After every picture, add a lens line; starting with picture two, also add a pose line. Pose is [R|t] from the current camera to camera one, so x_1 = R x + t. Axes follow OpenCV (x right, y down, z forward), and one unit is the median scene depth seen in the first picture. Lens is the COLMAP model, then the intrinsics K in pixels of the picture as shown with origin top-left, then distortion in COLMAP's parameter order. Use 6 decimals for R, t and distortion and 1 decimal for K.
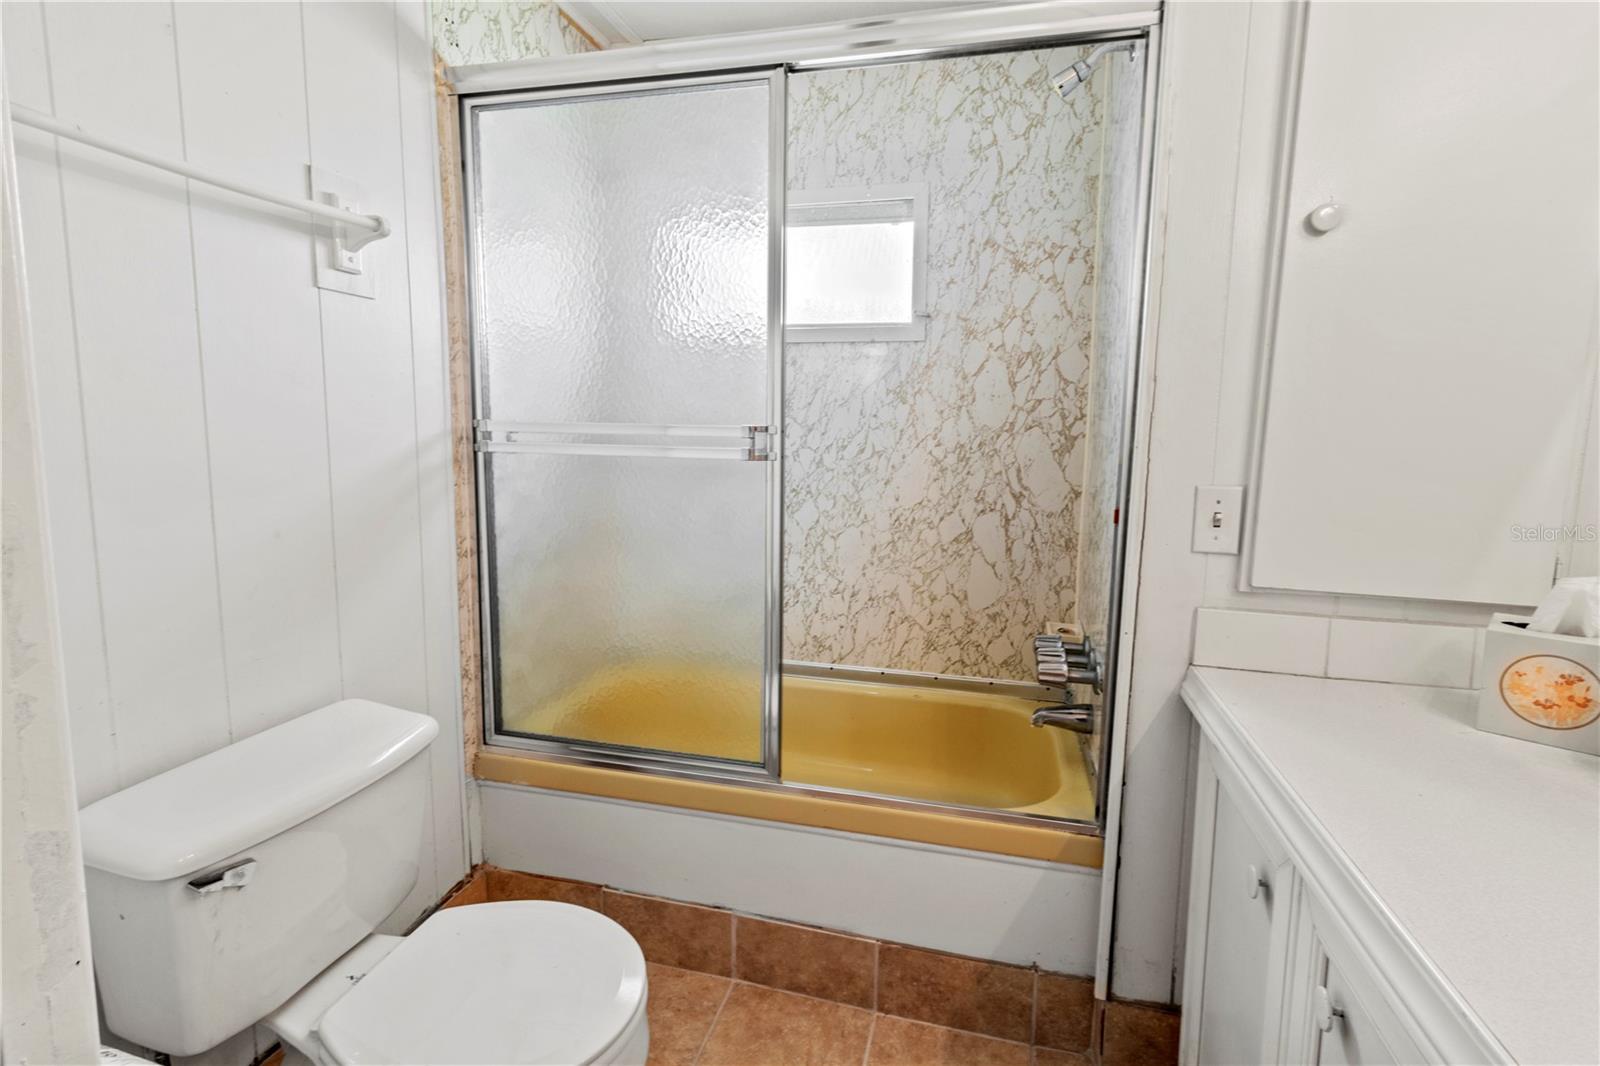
lens RADIAL K [[757.6, 0, 805.9], [0, 757.6, 507.4], [0, 0, 1]] dist [0.000902, 0.000482]
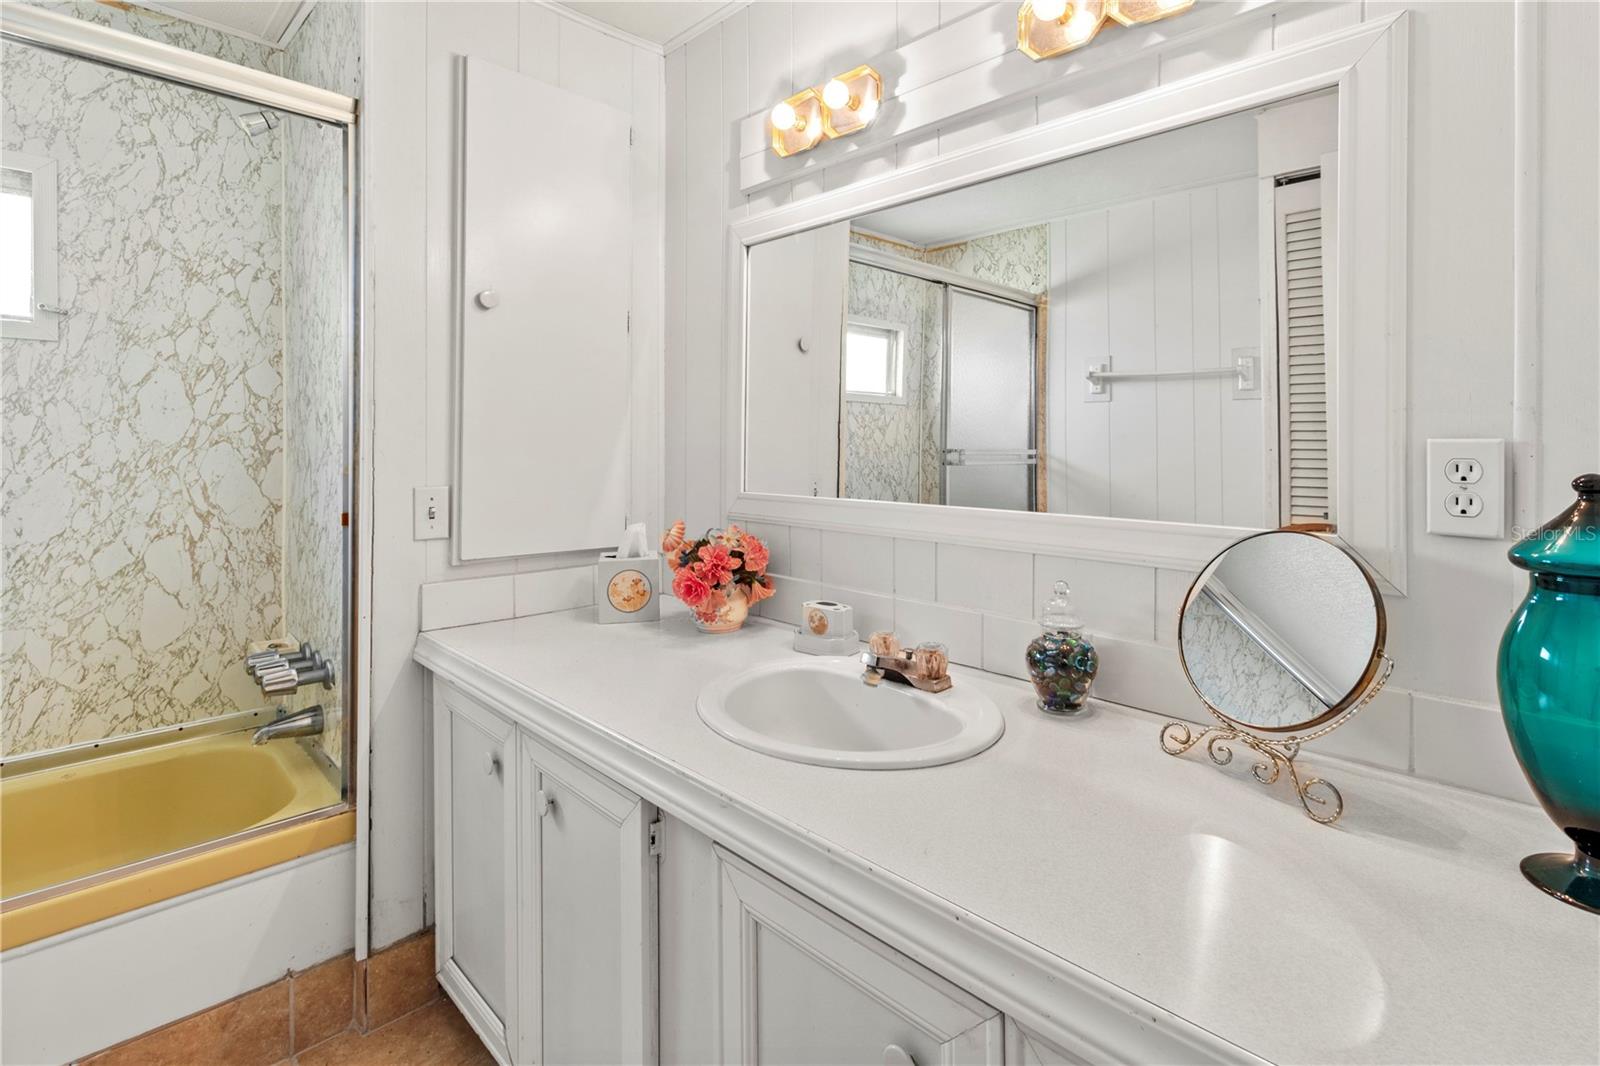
lens RADIAL K [[768.3, 0, 810.8], [0, 768.3, 474.0], [0, 0, 1]] dist [0.001070, 0.000320]
pose [[0.528080, -0.044198, 0.848043, -0.139706], [0.094977, 0.995453, -0.007262, 0.013100], [-0.843866, 0.084379, 0.529877, -0.152679]]
